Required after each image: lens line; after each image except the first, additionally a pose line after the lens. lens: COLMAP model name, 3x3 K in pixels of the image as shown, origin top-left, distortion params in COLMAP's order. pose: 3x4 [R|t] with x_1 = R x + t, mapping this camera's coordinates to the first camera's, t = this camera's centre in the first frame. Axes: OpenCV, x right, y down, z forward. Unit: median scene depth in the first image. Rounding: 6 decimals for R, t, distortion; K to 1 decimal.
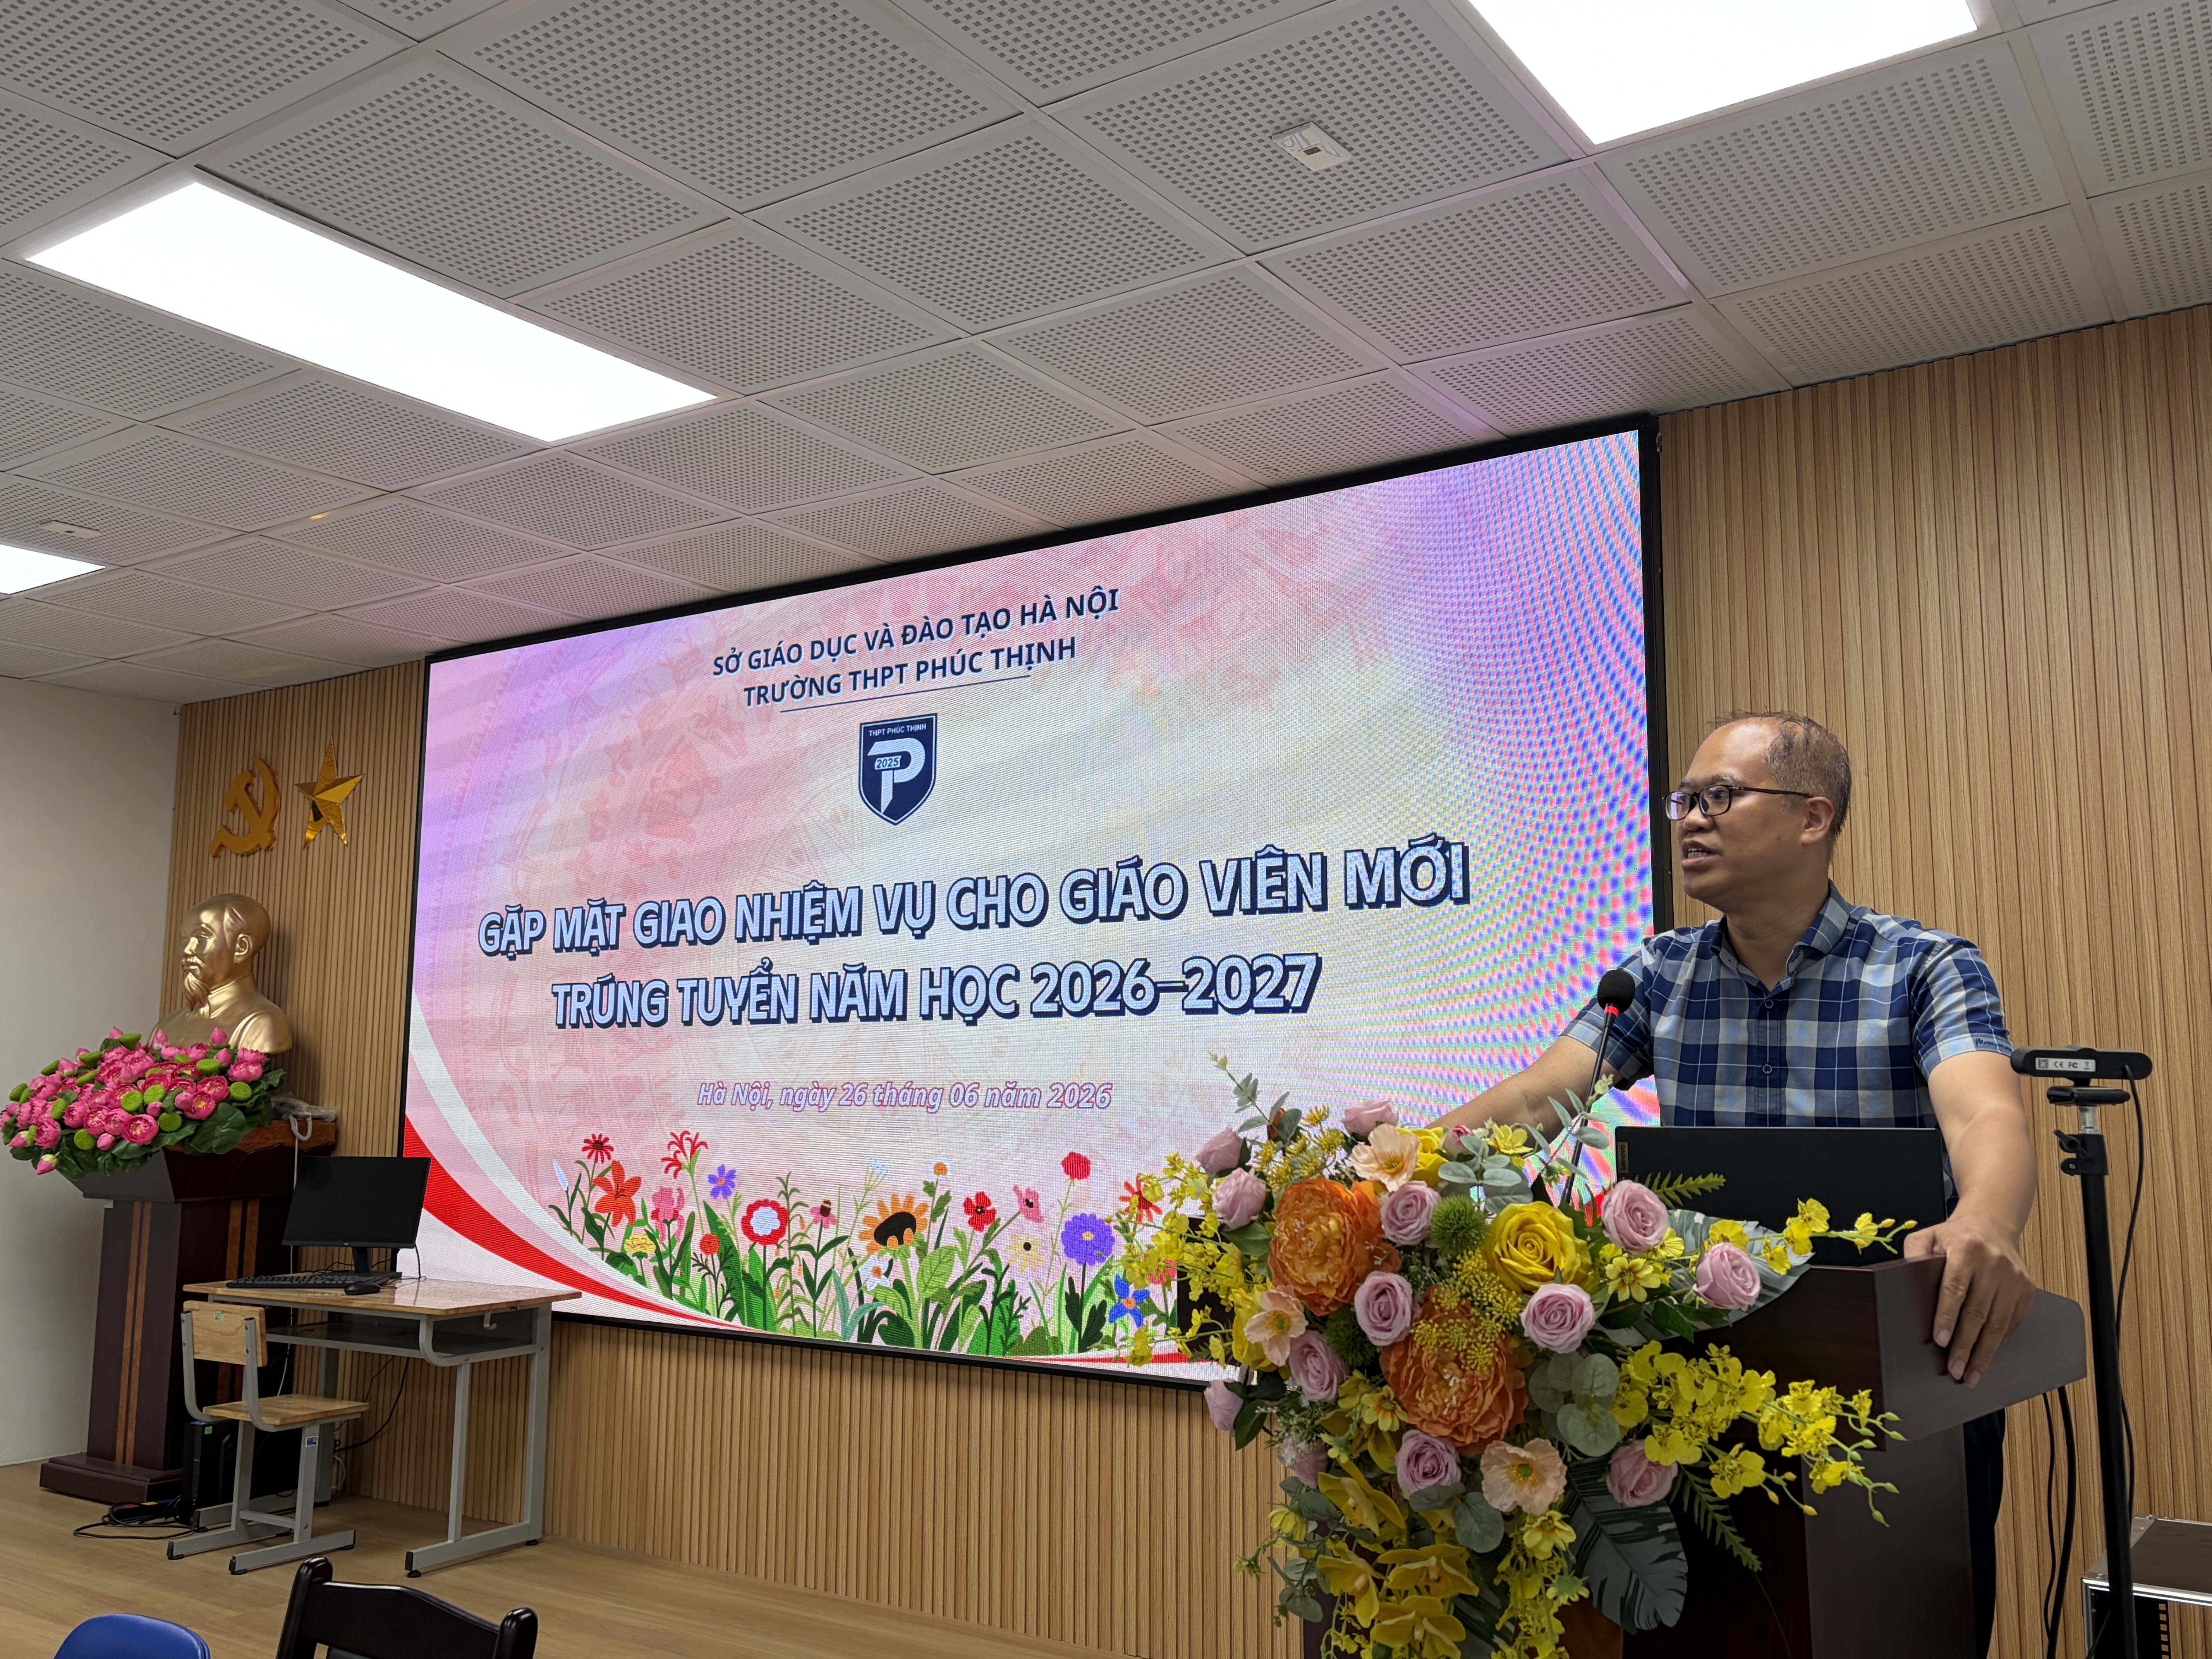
lens RADIAL K [[1865.3, 0, 1111.1], [0, 1865.3, 826.3], [0, 0, 1]] dist [0.049107, -0.037524]
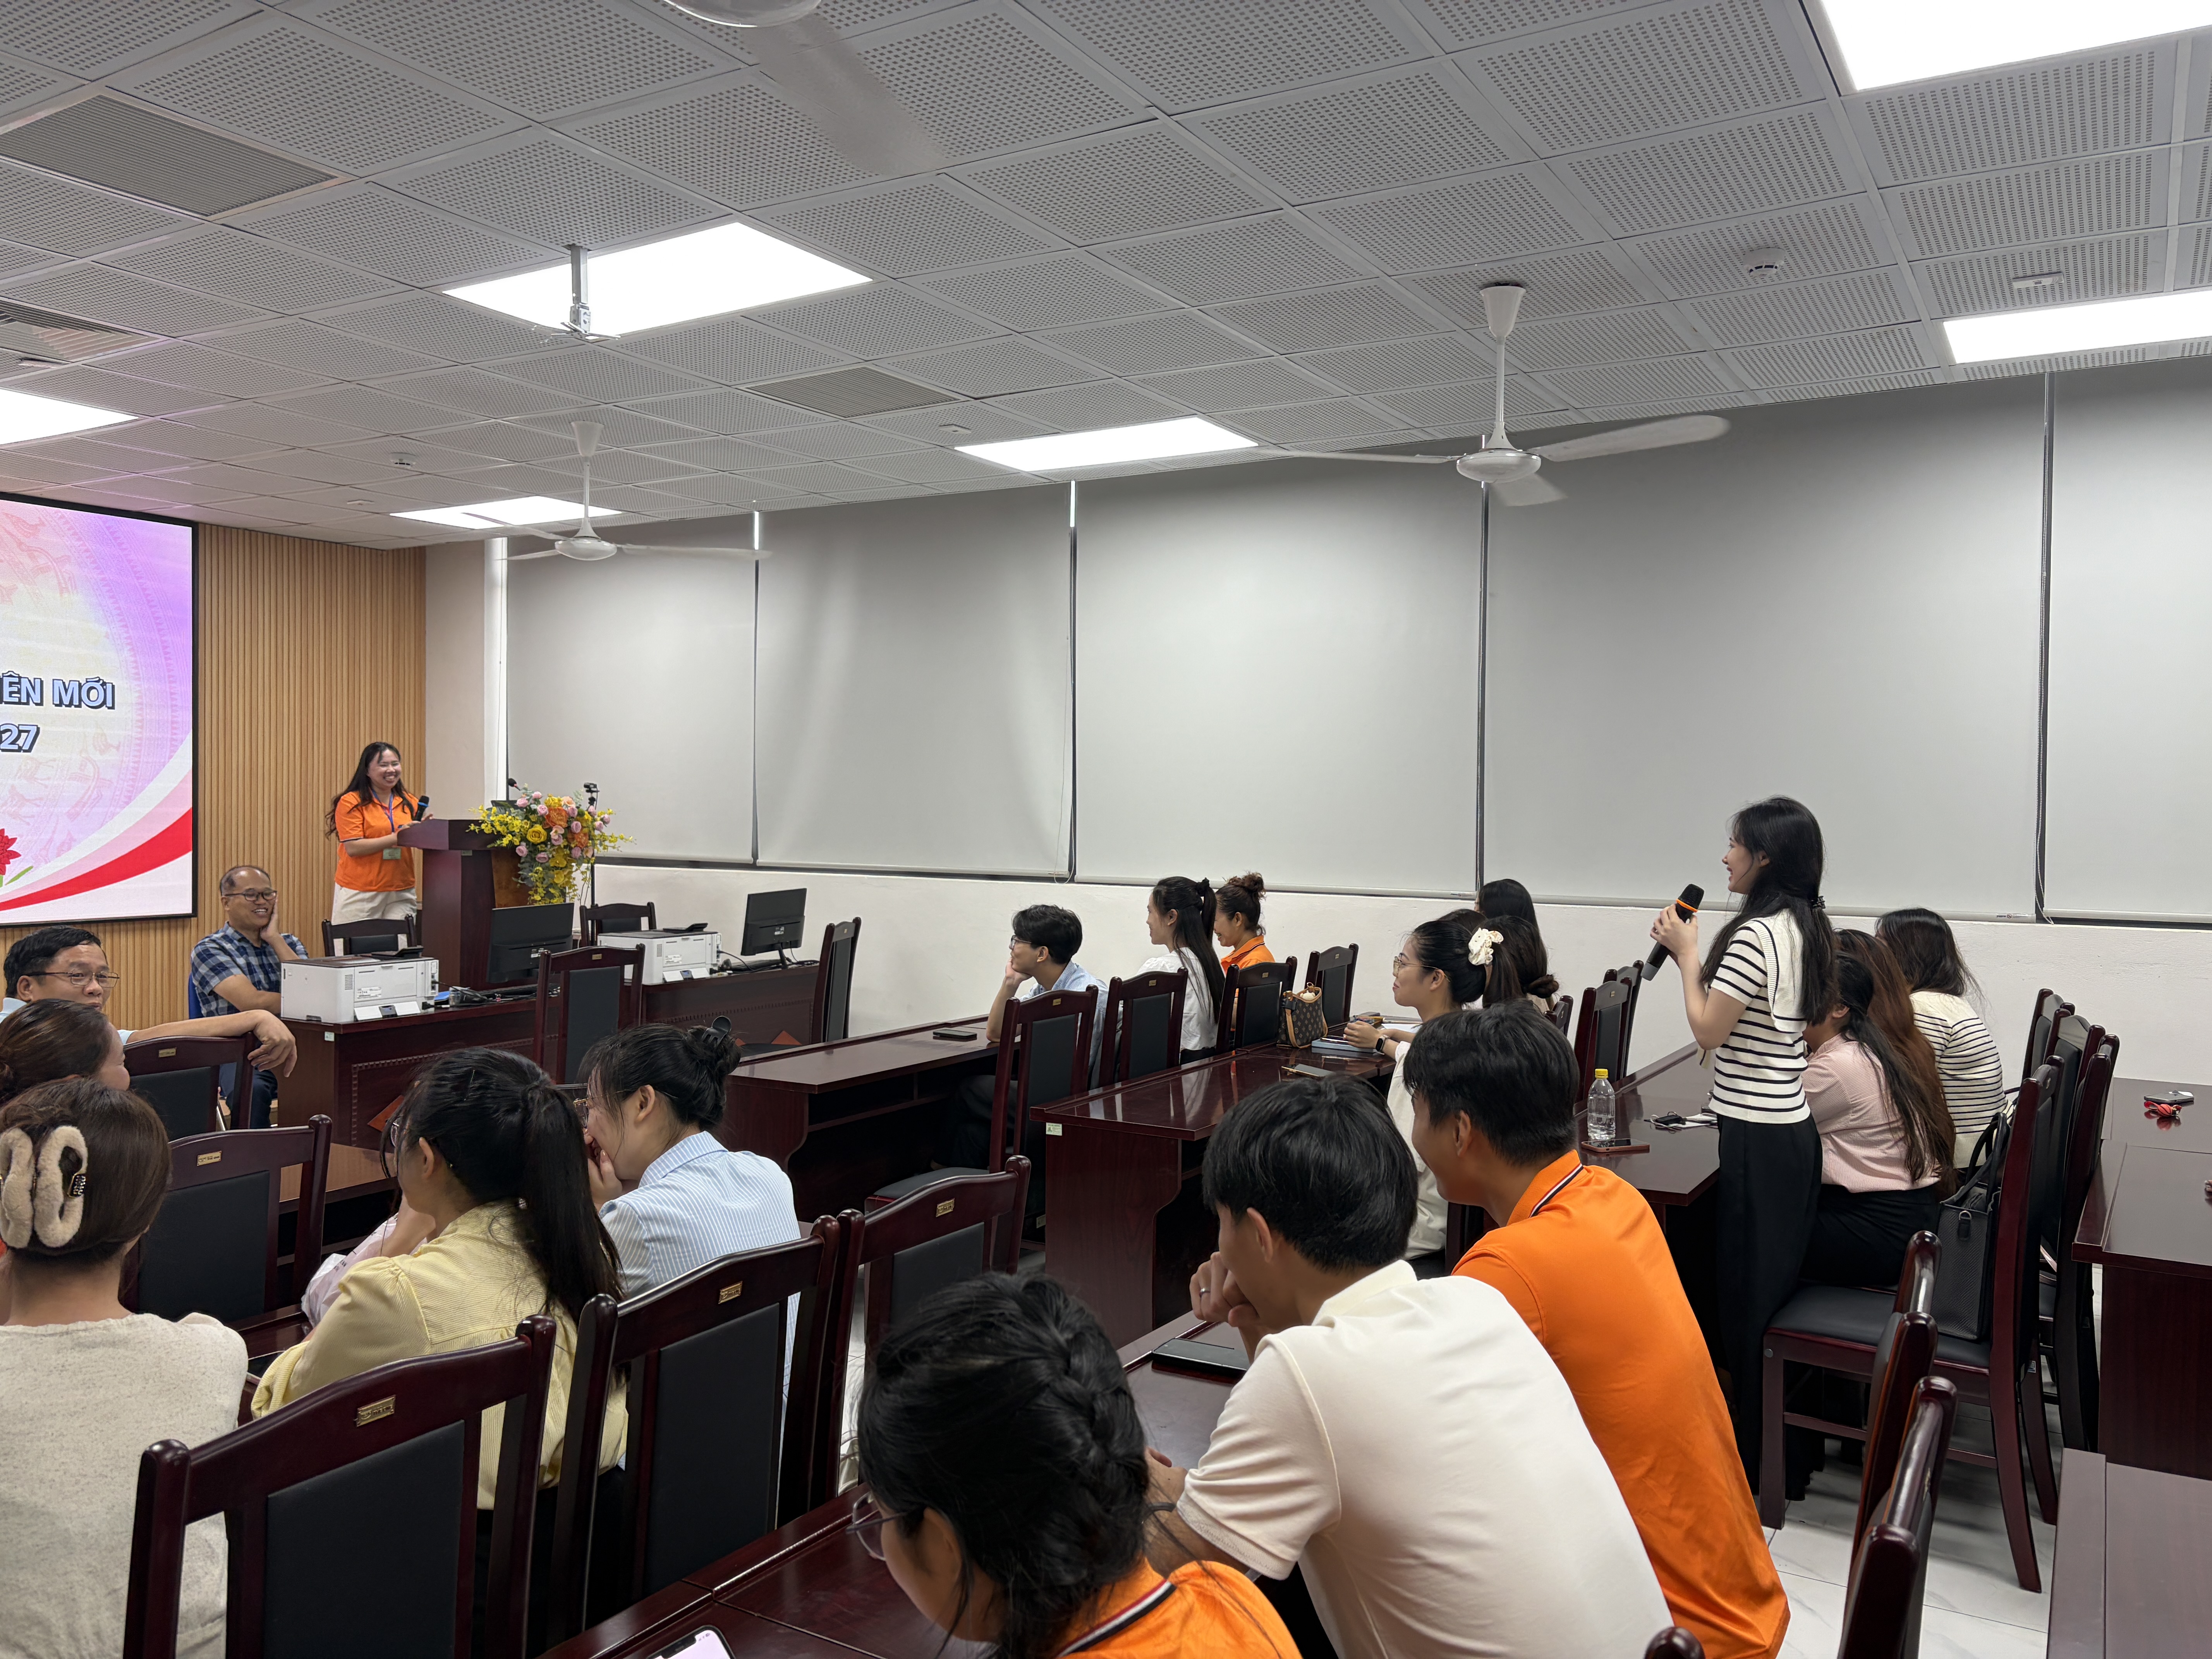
lens RADIAL K [[1666.8, 0, 1116.7], [0, 1666.8, 814.3], [0, 0, 1]] dist [0.057387, -0.059711]
pose [[-0.059442, -0.012781, 0.998150, -1.631150], [-0.143460, 0.989648, 0.004129, -0.014716], [-0.987869, -0.142949, -0.060660, -0.112413]]
